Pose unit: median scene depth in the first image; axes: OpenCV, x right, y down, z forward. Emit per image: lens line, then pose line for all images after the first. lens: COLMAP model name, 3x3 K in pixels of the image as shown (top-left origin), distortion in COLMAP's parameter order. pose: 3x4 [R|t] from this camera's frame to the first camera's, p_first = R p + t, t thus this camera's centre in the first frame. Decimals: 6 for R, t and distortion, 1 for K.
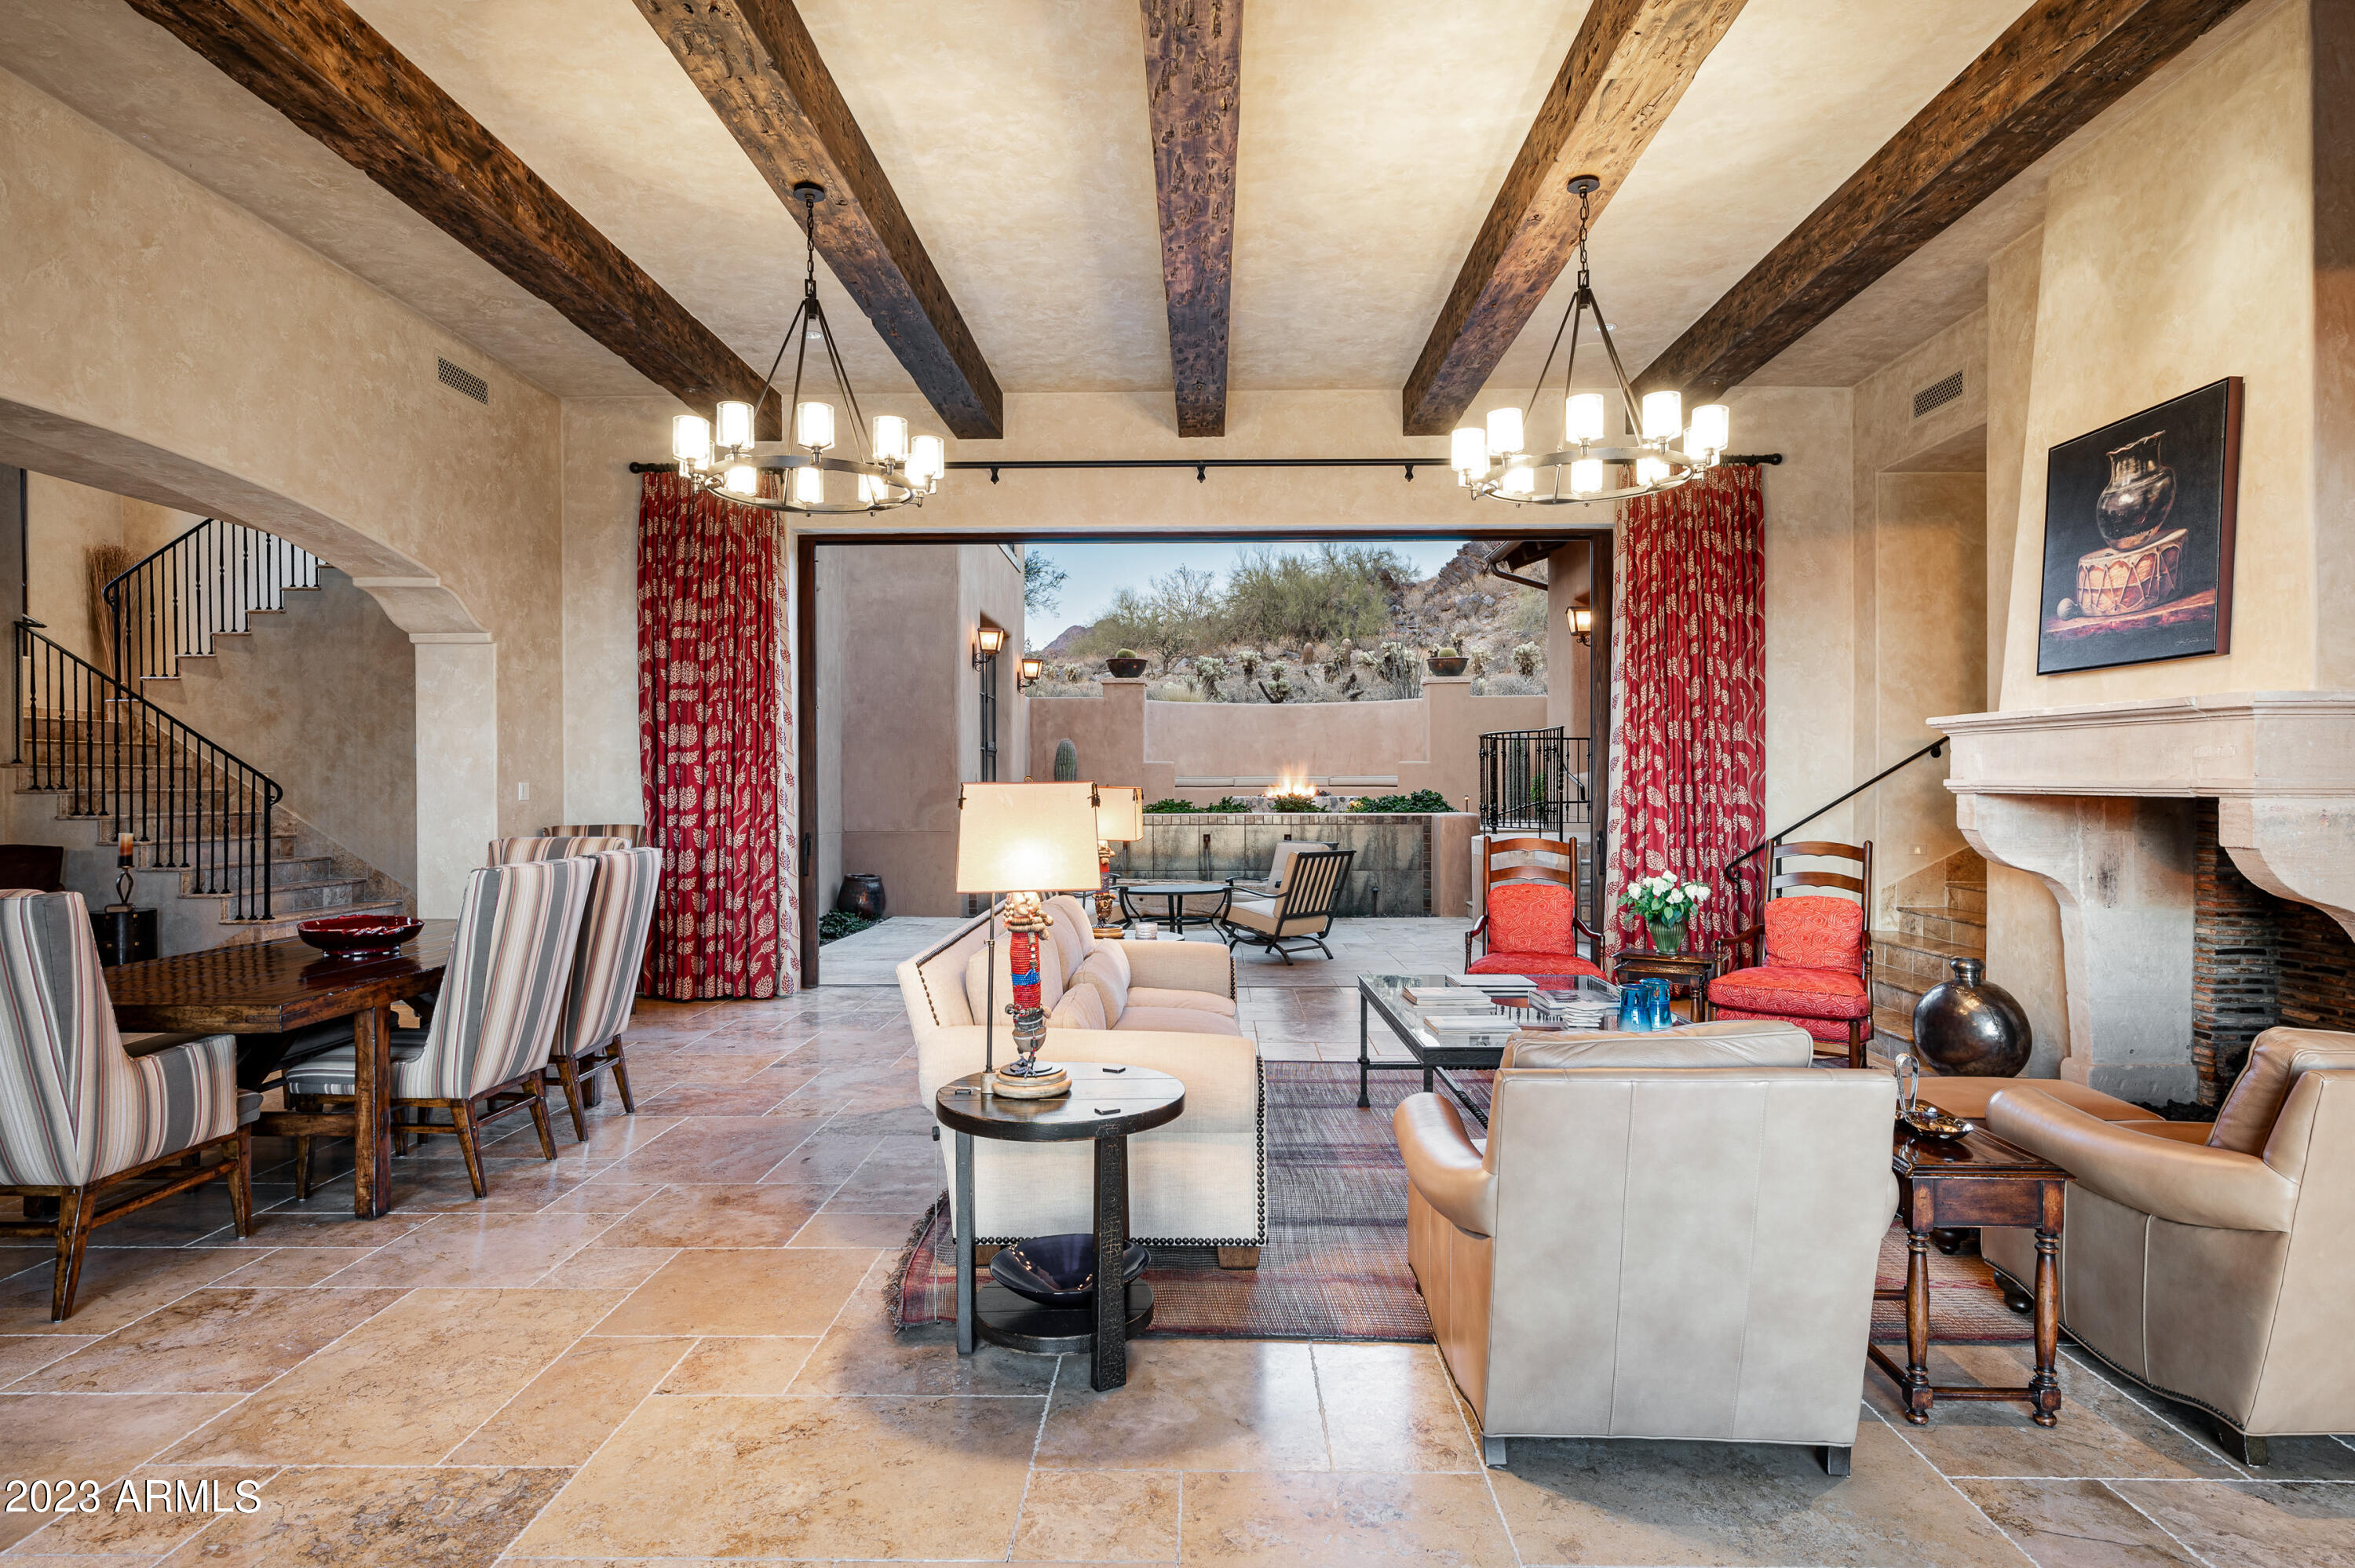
lens RADIAL K [[1289.2, 0, 1176.8], [0, 1289.2, 788.0], [0, 0, 1]] dist [-0.000421, -0.000082]
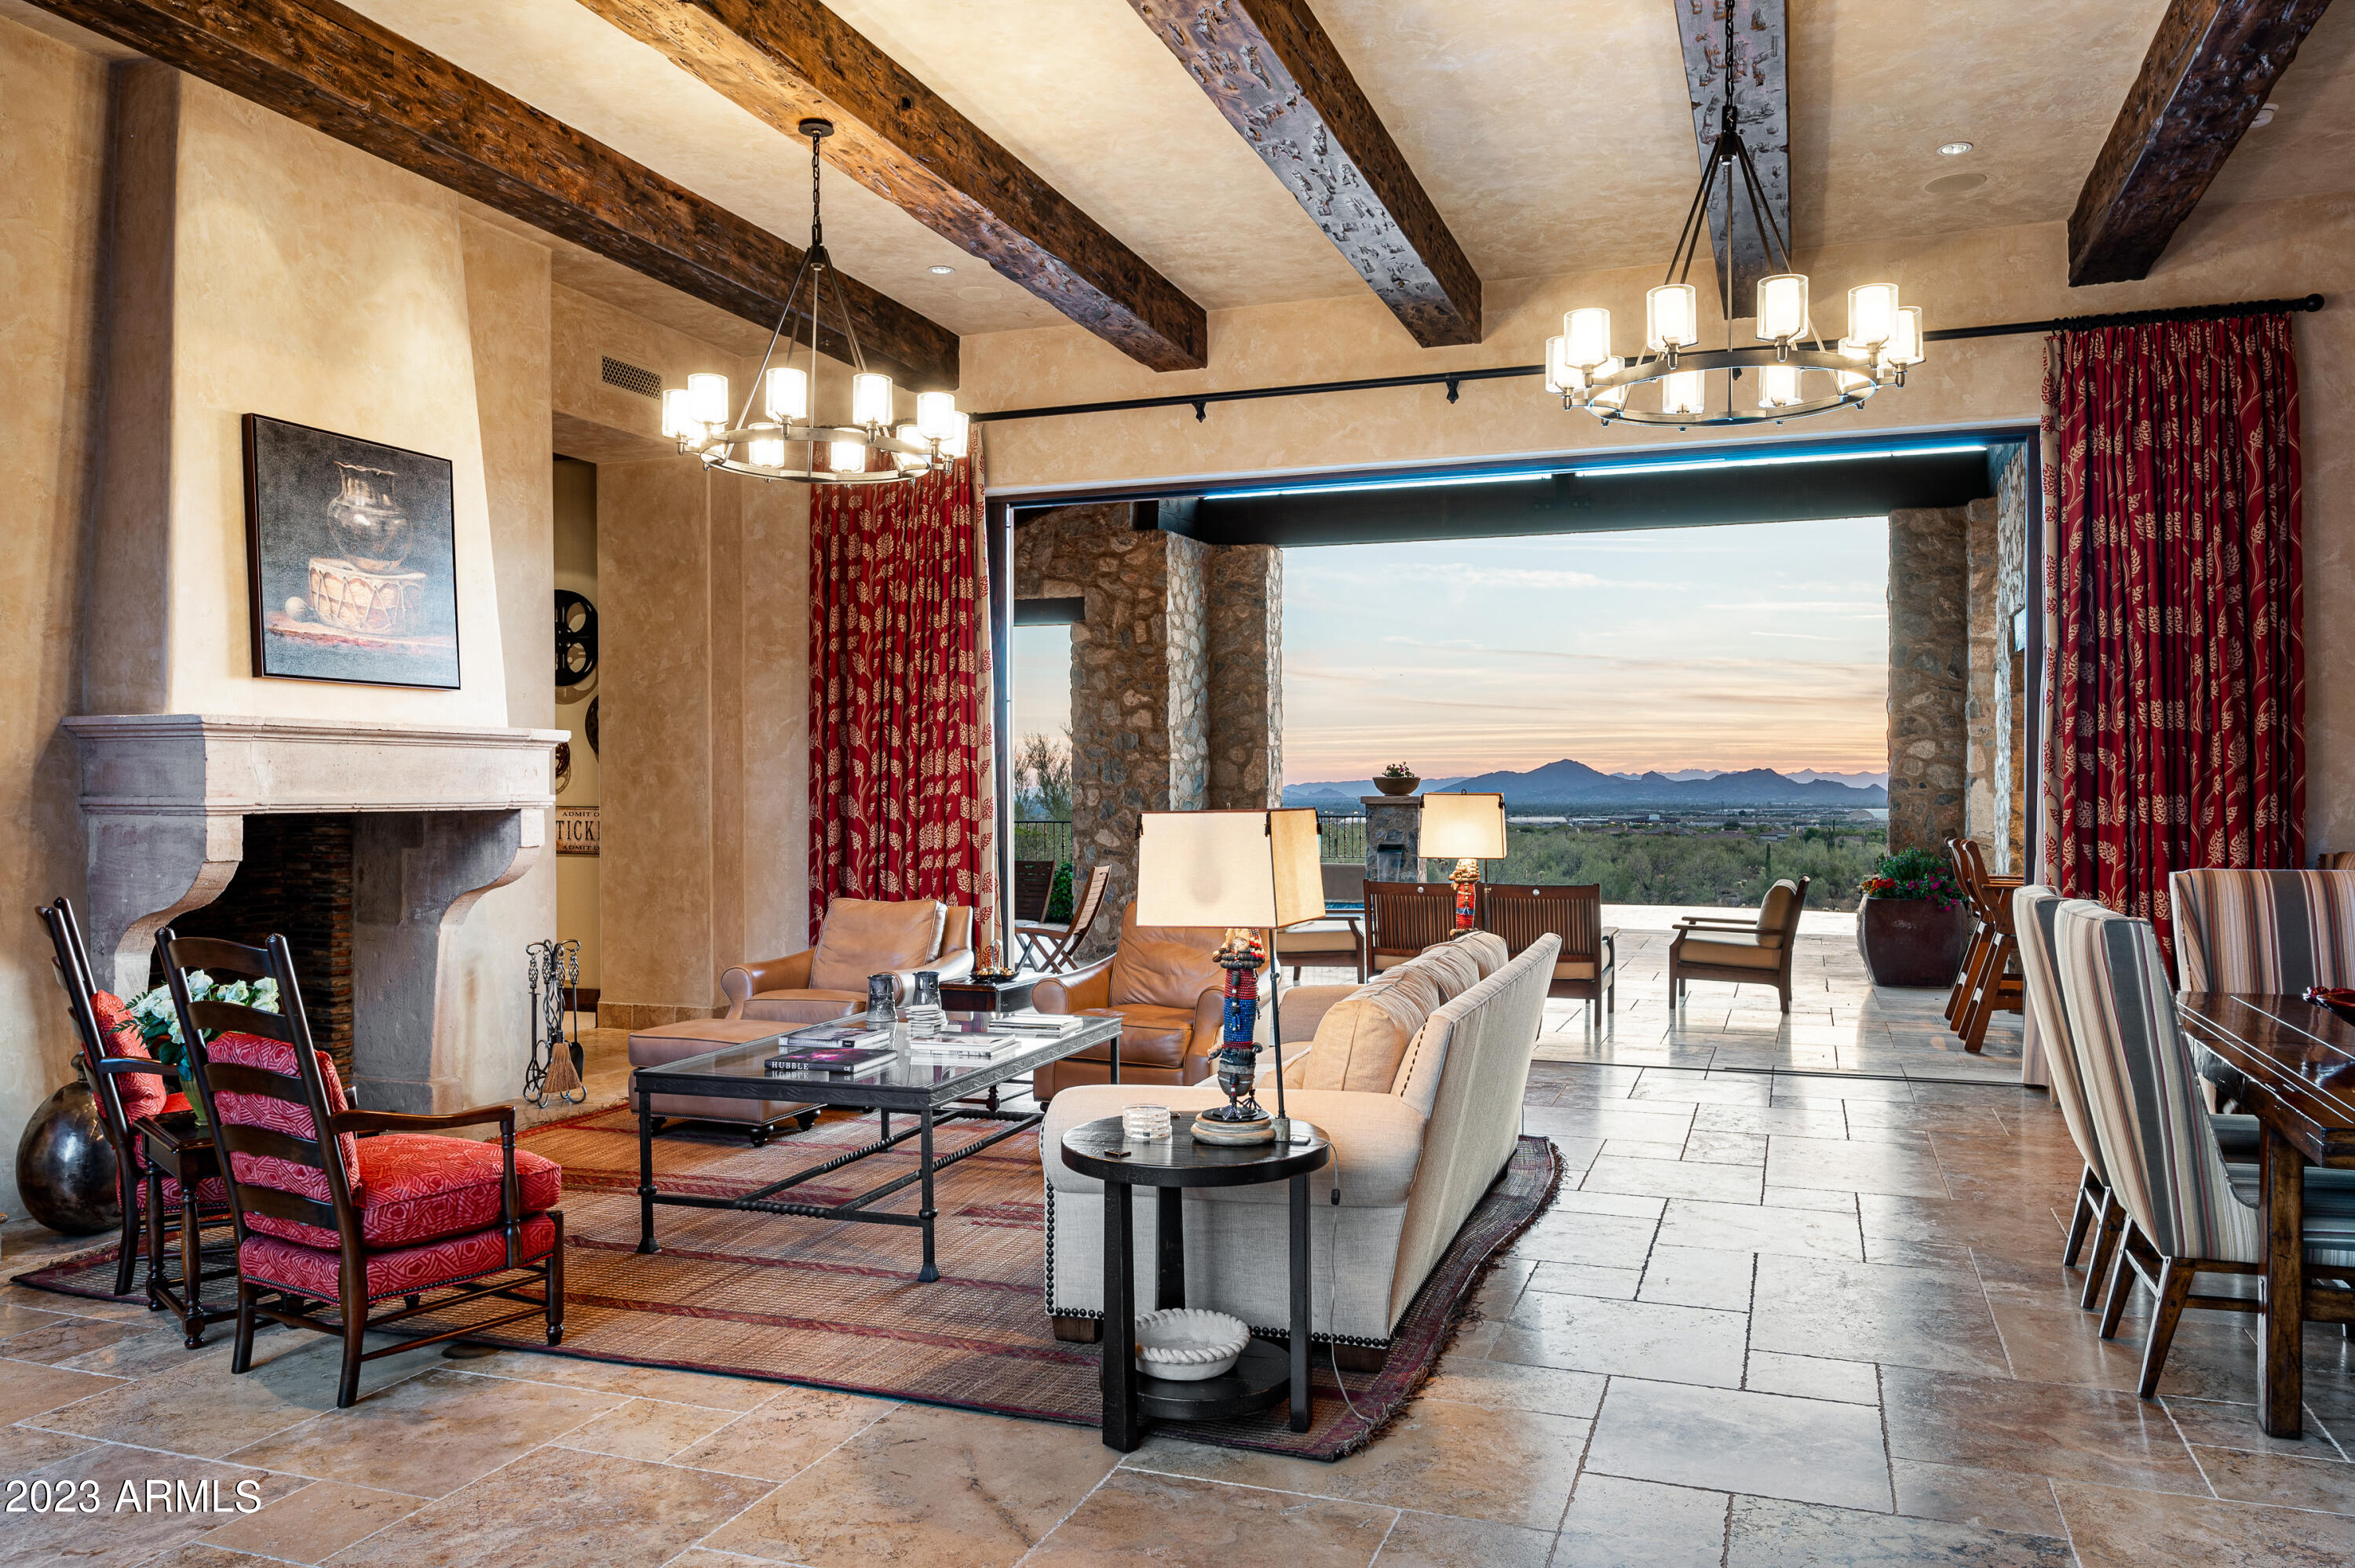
lens RADIAL K [[1673.2, 0, 1179.4], [0, 1673.2, 786.4], [0, 0, 1]] dist [0.000779, 0.000204]
pose [[-0.945850, -0.000247, 0.324603, -0.298823], [0.002615, 0.999961, 0.008380, -0.023265], [-0.324593, 0.008775, -0.945813, 2.023628]]
